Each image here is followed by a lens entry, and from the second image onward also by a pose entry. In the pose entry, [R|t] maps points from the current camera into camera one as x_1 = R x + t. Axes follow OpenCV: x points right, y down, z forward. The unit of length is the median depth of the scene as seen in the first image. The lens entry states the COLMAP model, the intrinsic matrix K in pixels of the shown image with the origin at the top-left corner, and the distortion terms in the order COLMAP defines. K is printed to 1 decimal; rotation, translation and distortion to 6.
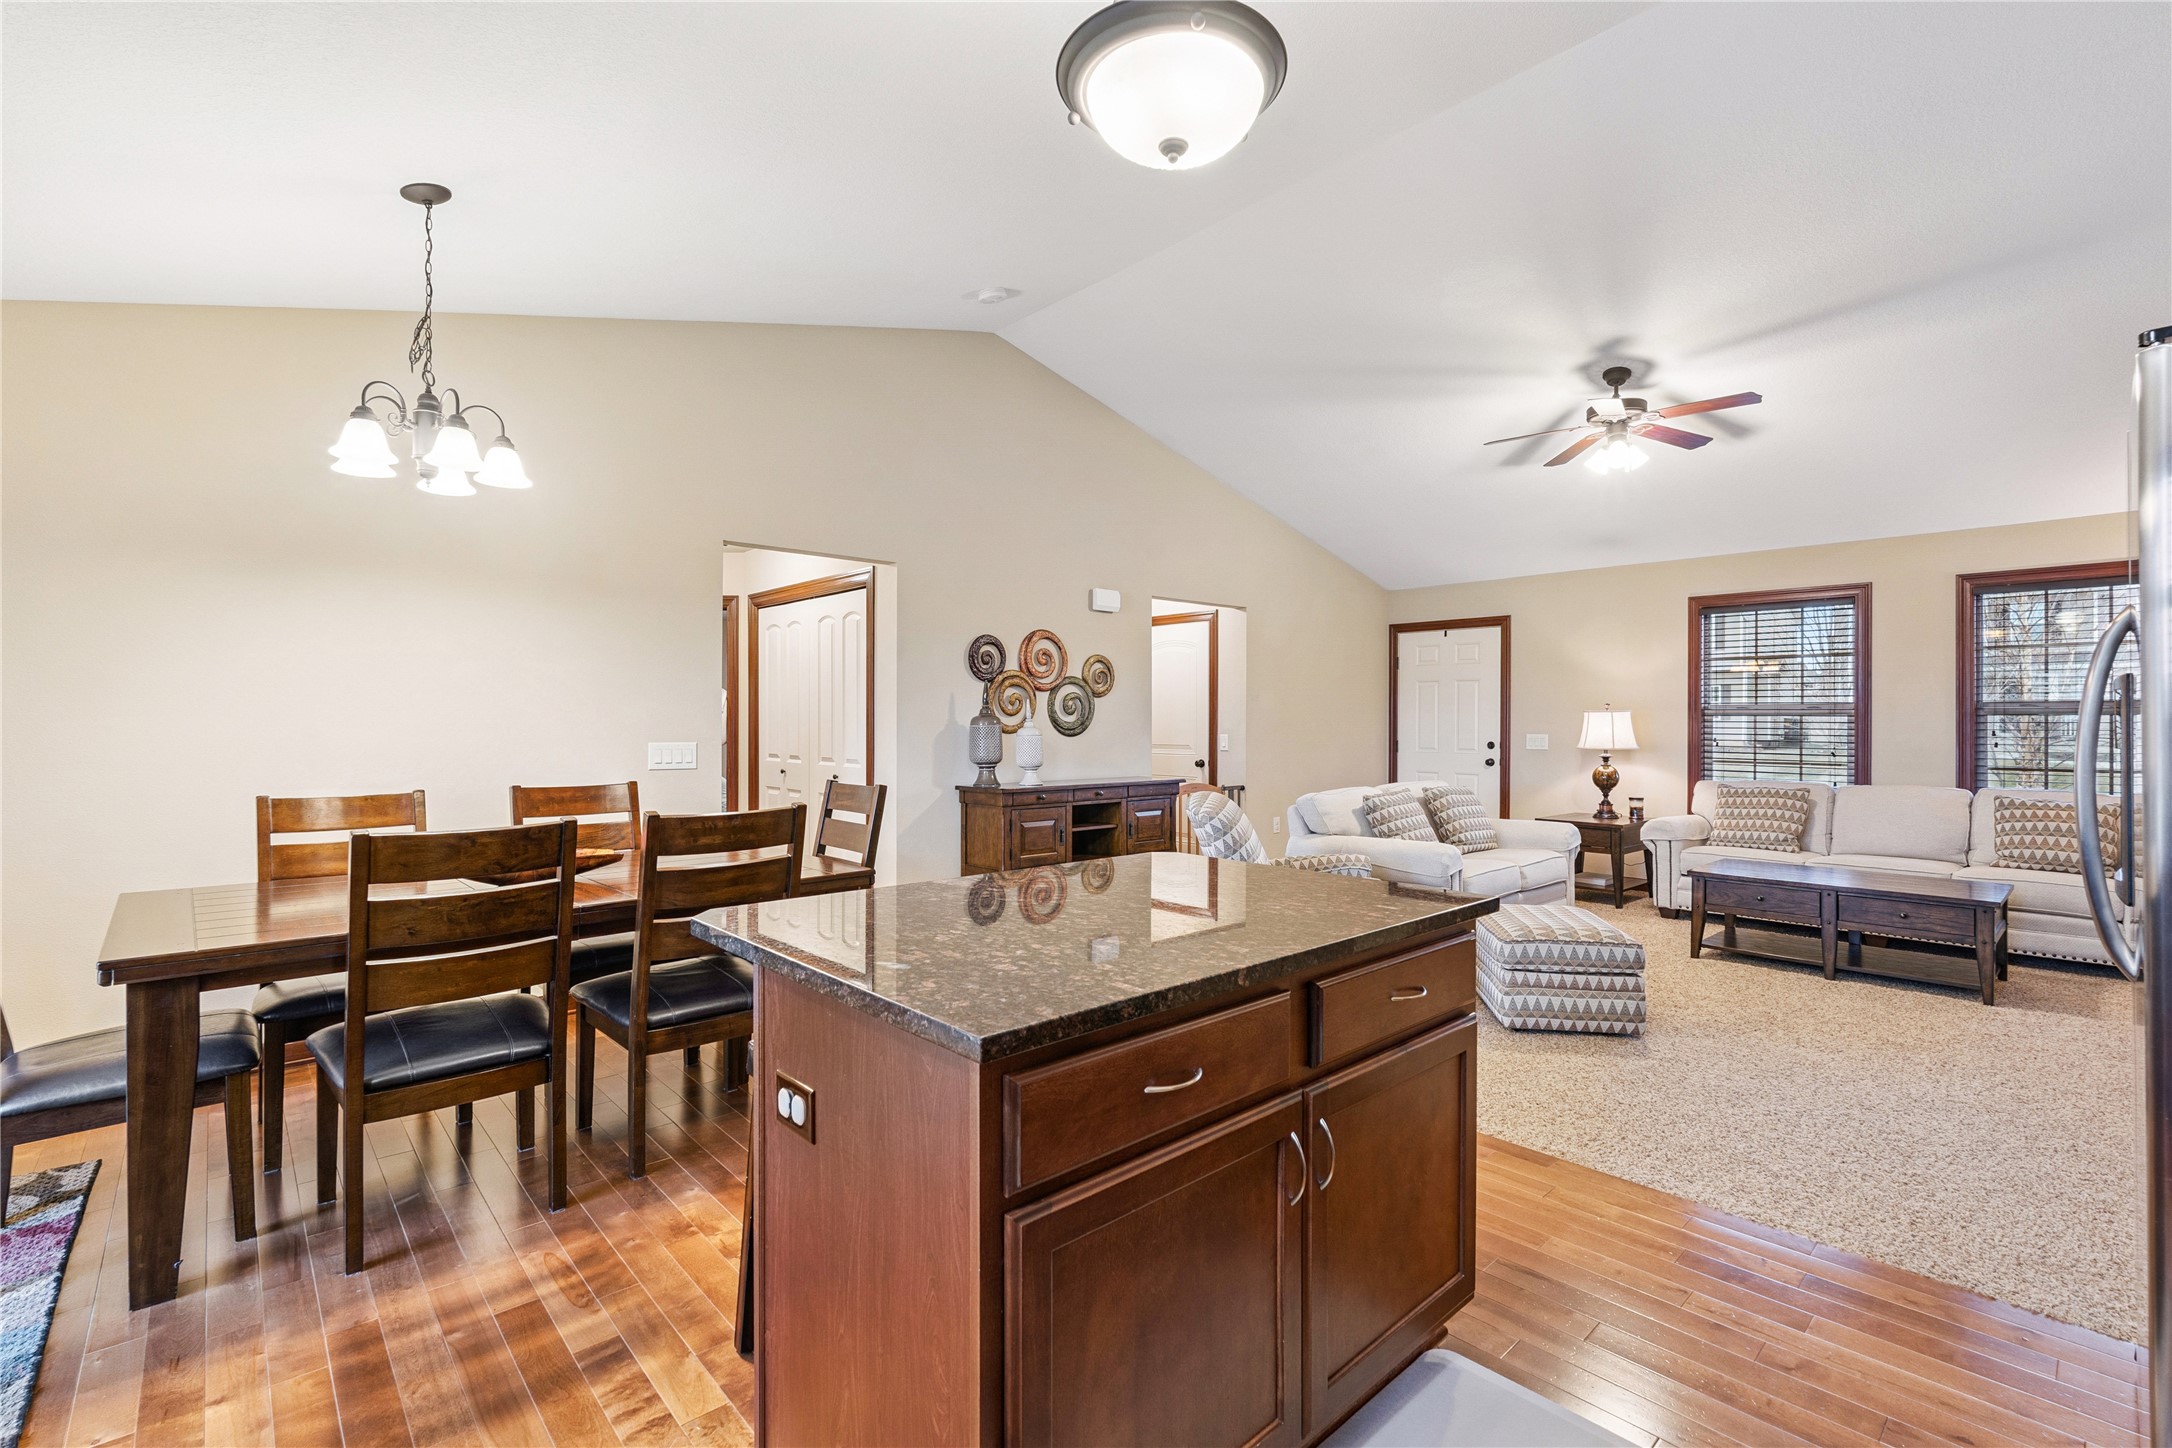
lens RADIAL K [[968.0, 0, 1085.6], [0, 968.0, 715.9], [0, 0, 1]] dist [-0.002324, 0.000236]
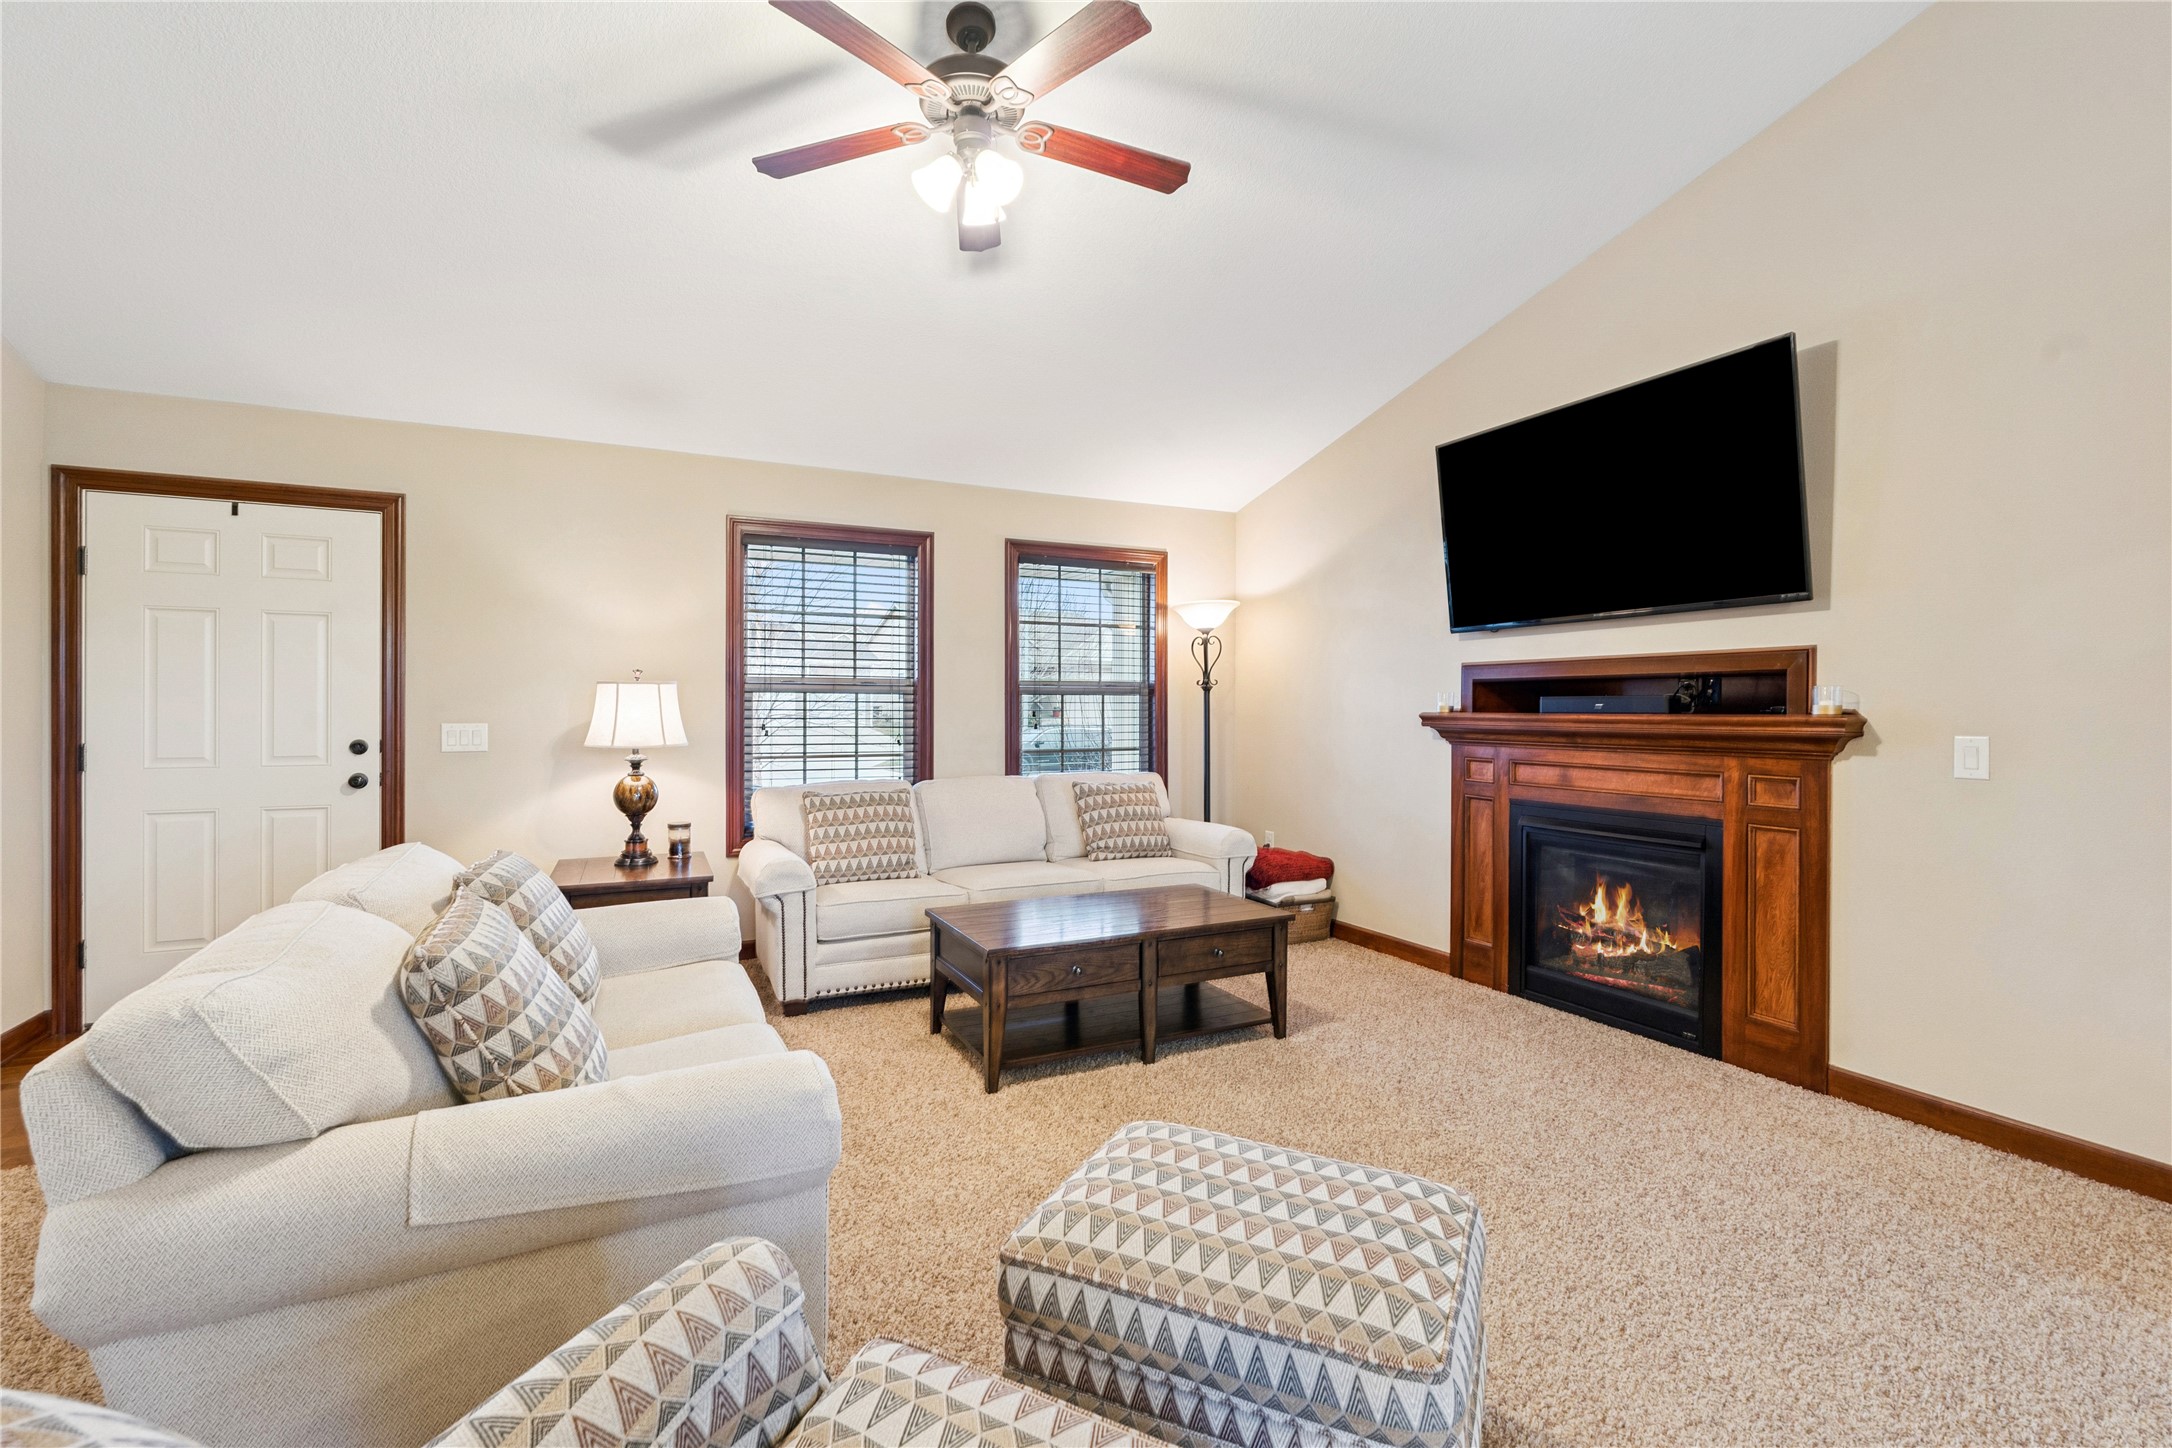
lens RADIAL K [[968.0, 0, 1085.6], [0, 968.0, 715.9], [0, 0, 1]] dist [-0.002324, 0.000236]
pose [[0.276030, -0.015397, 0.961026, 0.053137], [-0.008189, 0.999798, 0.018370, 0.002045], [-0.961114, -0.012940, 0.275848, 0.643251]]
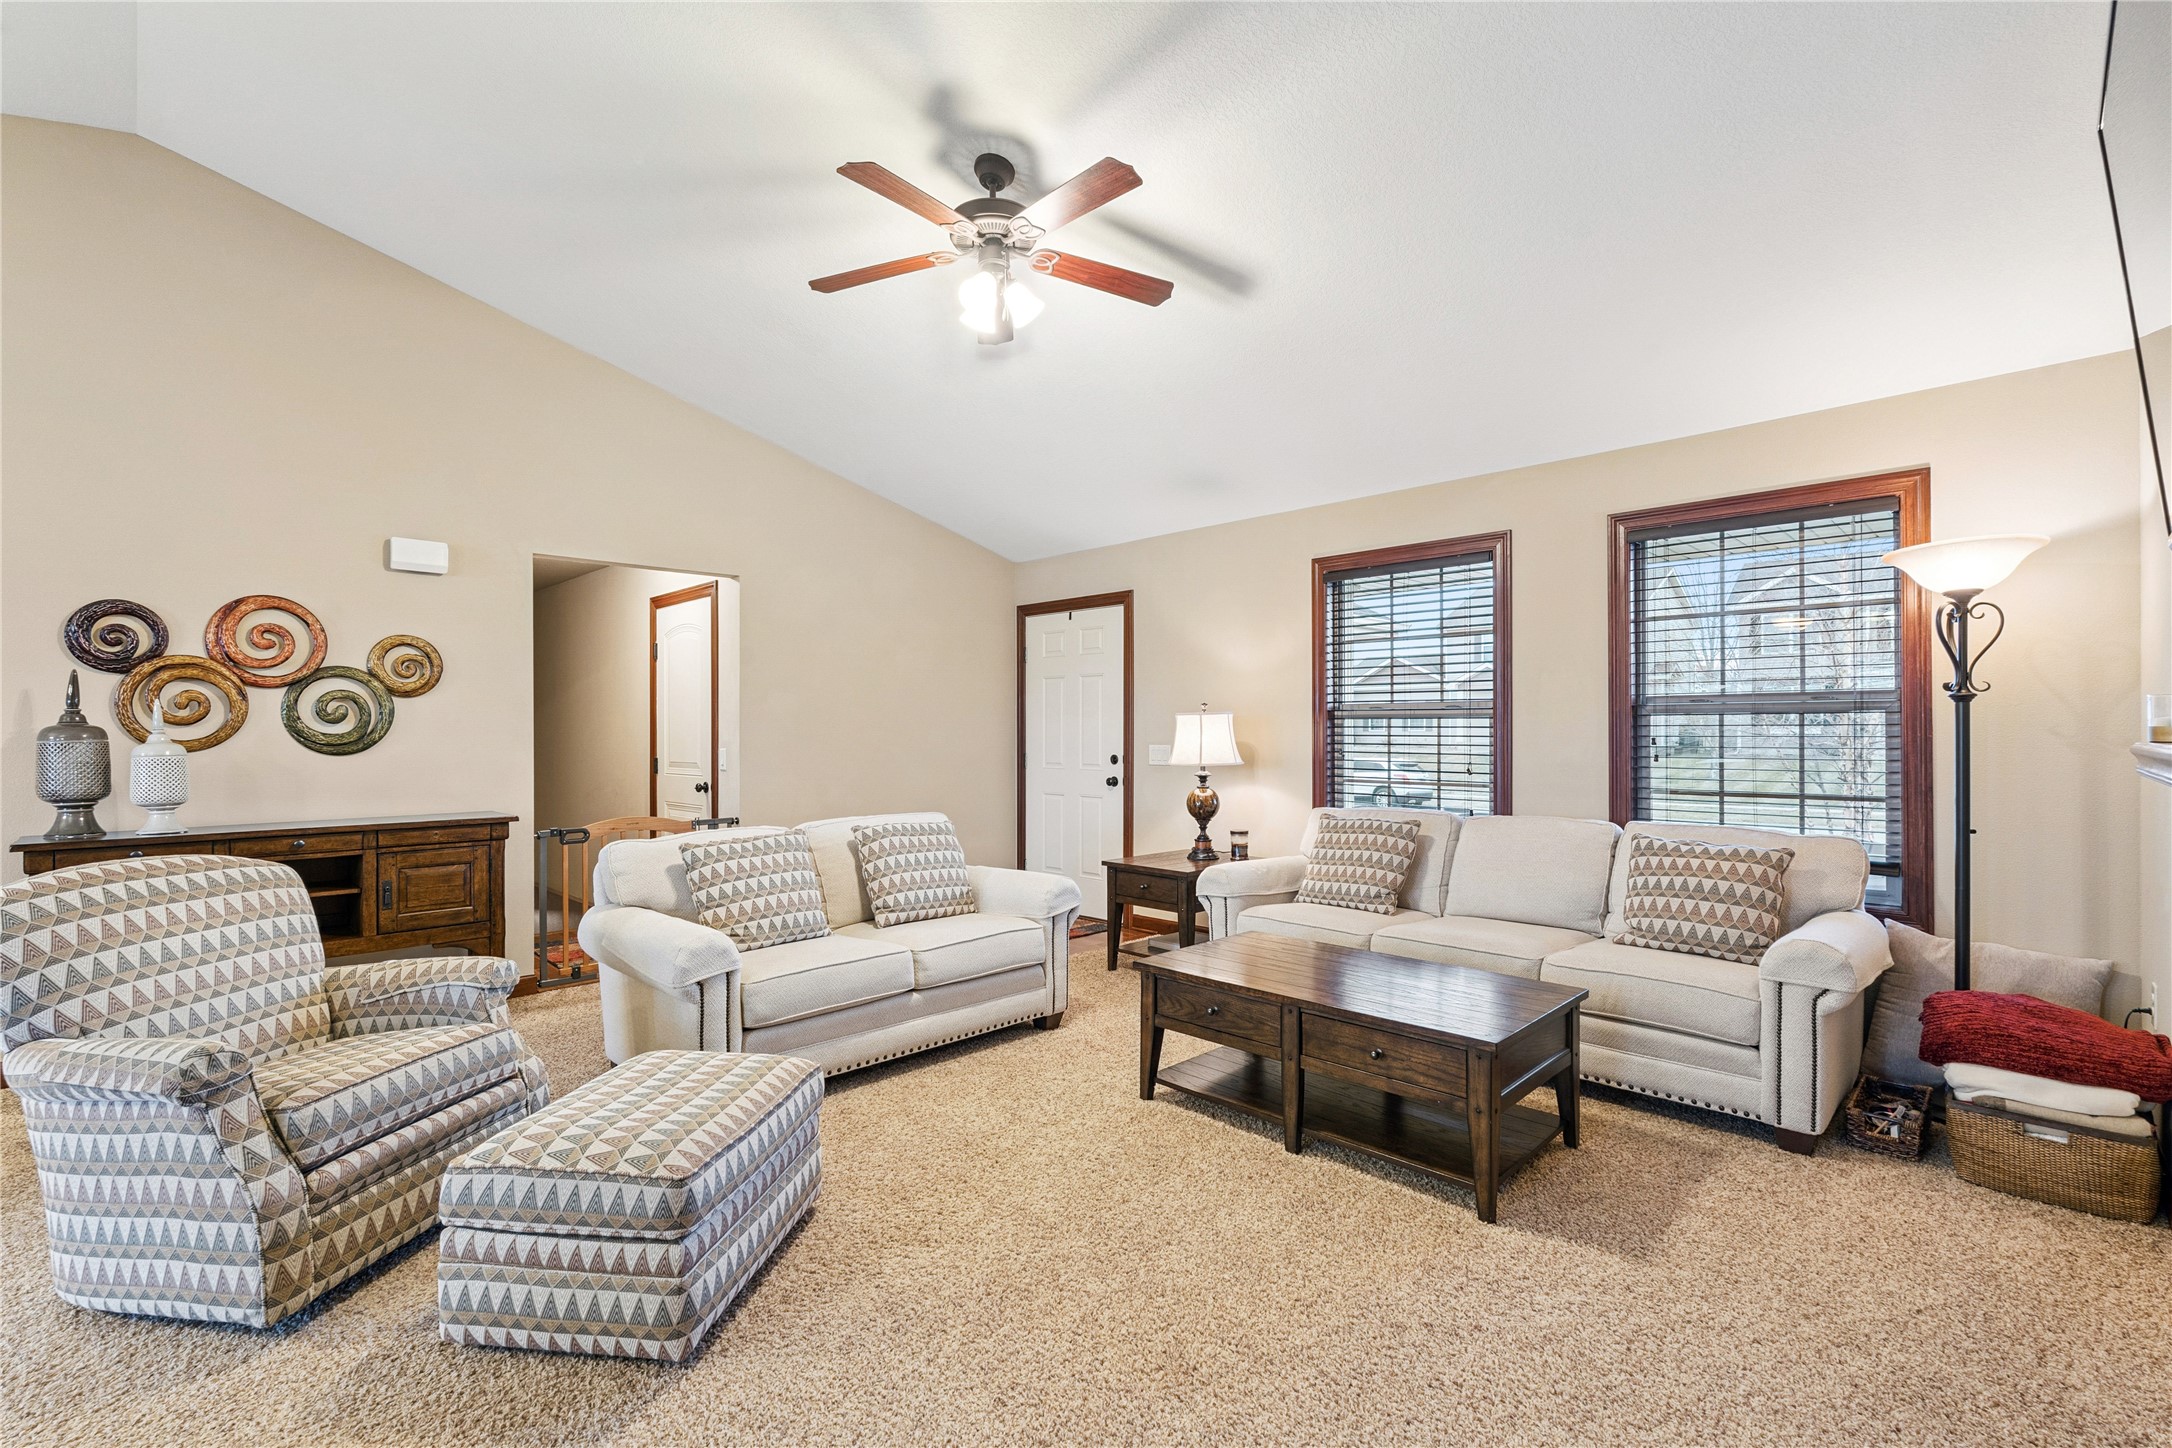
lens RADIAL K [[958.8, 0, 1081.7], [0, 958.8, 729.8], [0, 0, 1]] dist [-0.002660, -0.000228]
pose [[0.999083, -0.006654, 0.042305, 0.464551], [0.006447, 0.999967, 0.005029, 0.003385], [-0.042337, -0.004752, 0.999092, 0.306928]]
